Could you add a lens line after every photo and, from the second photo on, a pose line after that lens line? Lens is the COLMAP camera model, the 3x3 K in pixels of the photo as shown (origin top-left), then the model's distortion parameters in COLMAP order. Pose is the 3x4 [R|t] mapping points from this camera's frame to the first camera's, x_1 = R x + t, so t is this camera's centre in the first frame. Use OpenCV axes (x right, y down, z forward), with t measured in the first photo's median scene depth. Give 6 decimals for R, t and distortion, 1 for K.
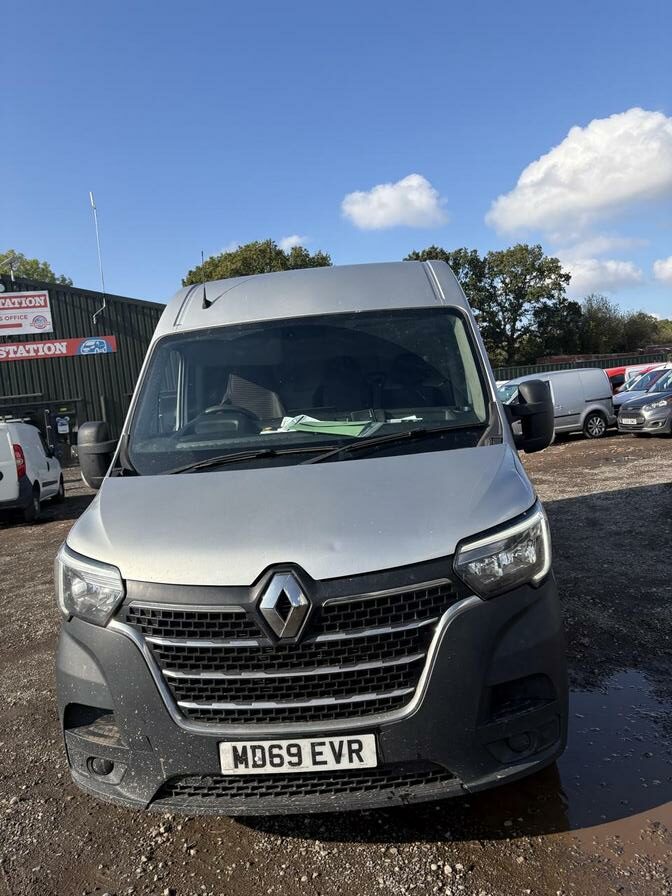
lens RADIAL K [[669.6, 0, 336.0], [0, 669.6, 448.0], [0, 0, 1]] dist [0.016774, 0.001032]
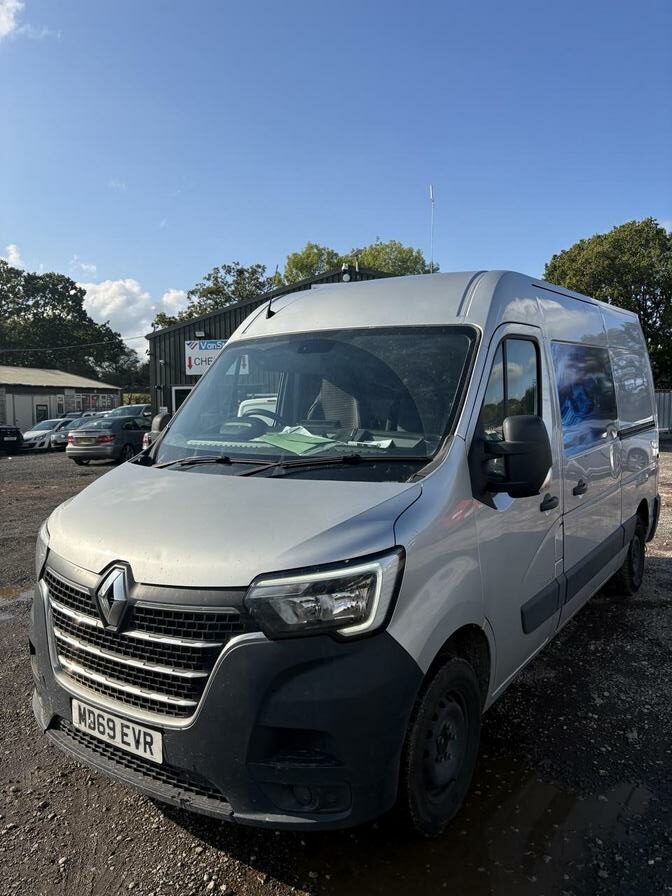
lens RADIAL K [[669.6, 0, 336.0], [0, 669.6, 448.0], [0, 0, 1]] dist [0.016774, 0.001032]
pose [[0.862908, 0.120777, -0.490717, 0.752117], [-0.109744, 0.992634, 0.051329, -0.111943], [0.493302, 0.009561, 0.869806, 0.190429]]
